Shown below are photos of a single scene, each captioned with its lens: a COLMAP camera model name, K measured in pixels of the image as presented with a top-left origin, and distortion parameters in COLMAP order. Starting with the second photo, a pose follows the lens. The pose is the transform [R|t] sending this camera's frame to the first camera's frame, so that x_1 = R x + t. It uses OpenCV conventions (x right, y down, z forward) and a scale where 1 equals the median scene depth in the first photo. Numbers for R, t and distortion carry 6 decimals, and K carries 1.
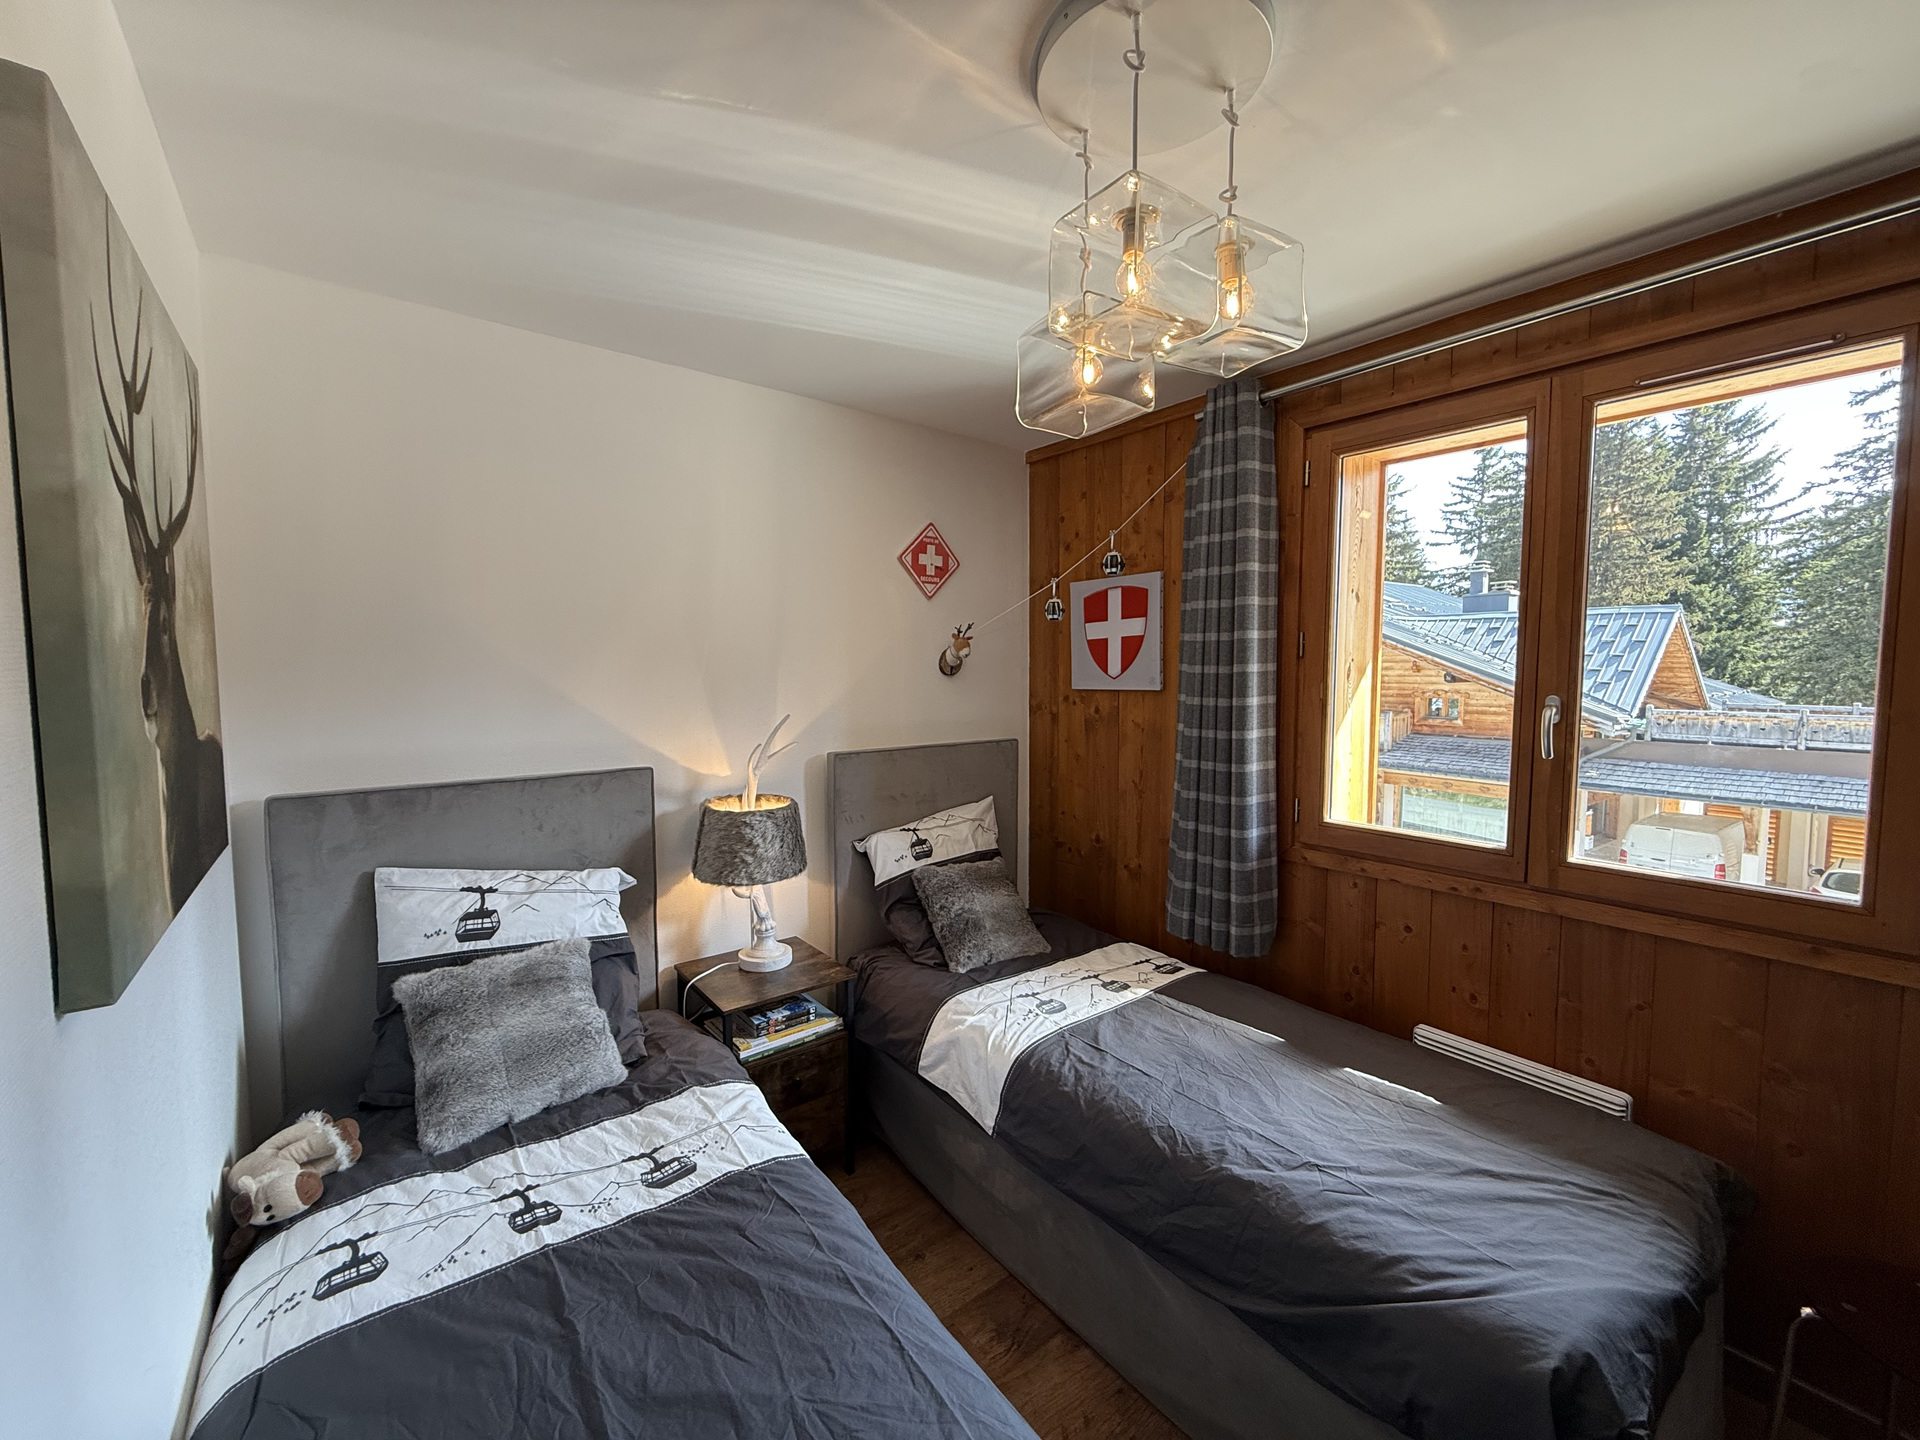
lens RADIAL K [[761.2, 0, 951.8], [0, 761.2, 718.9], [0, 0, 1]] dist [0.000222, -0.000143]
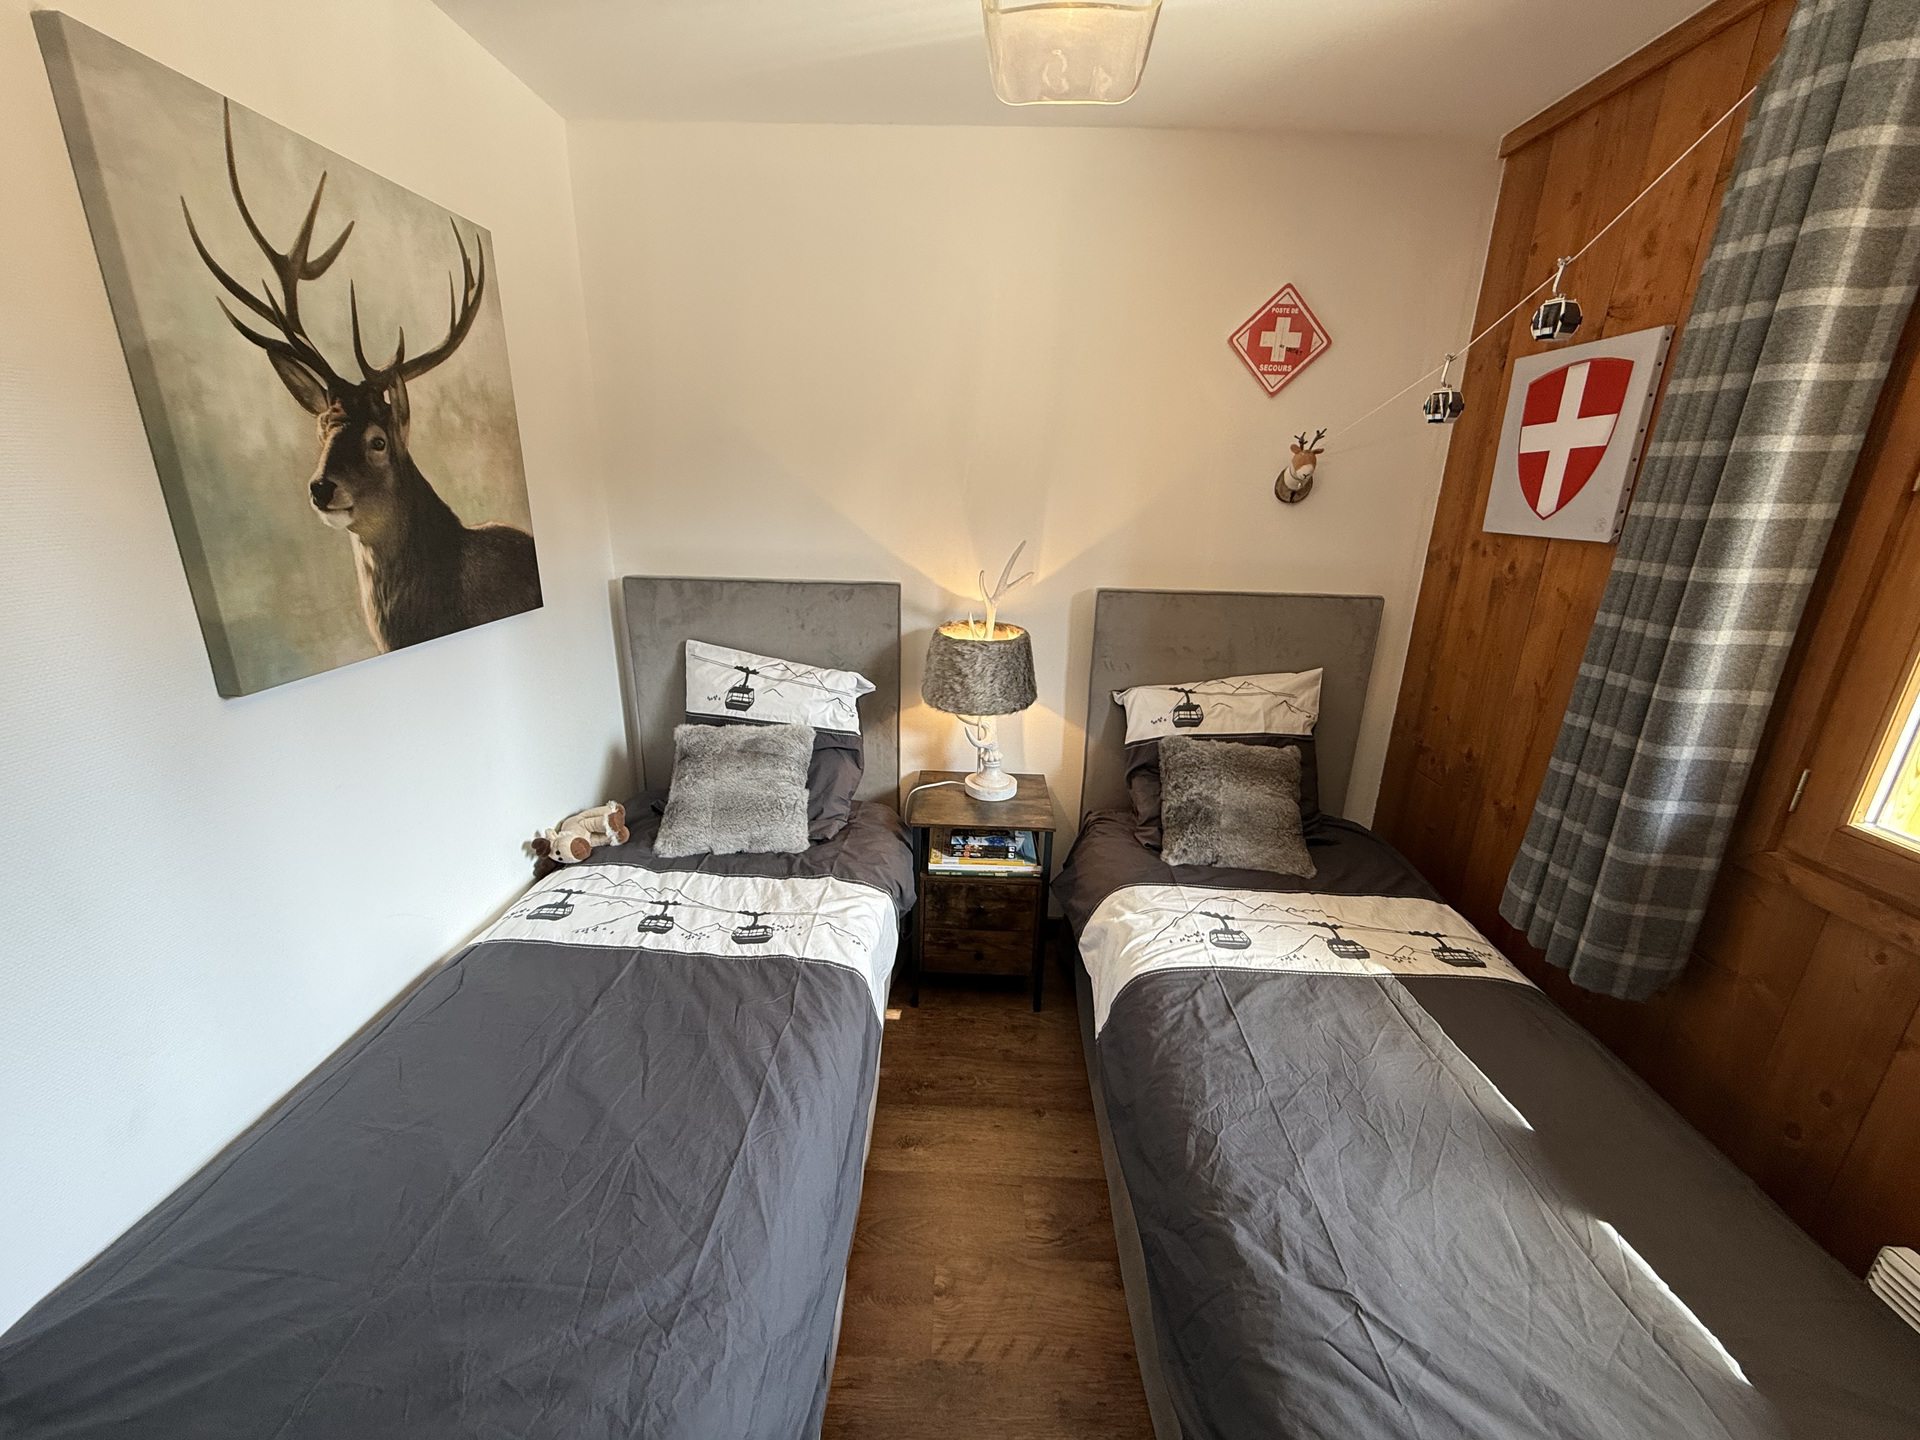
lens RADIAL K [[761.2, 0, 951.8], [0, 761.2, 718.9], [0, 0, 1]] dist [0.000222, -0.000143]
pose [[0.768449, 0.211947, -0.603791, 0.320734], [-0.066624, 0.964927, 0.253923, -0.025815], [0.636433, -0.154900, 0.755618, 0.234537]]
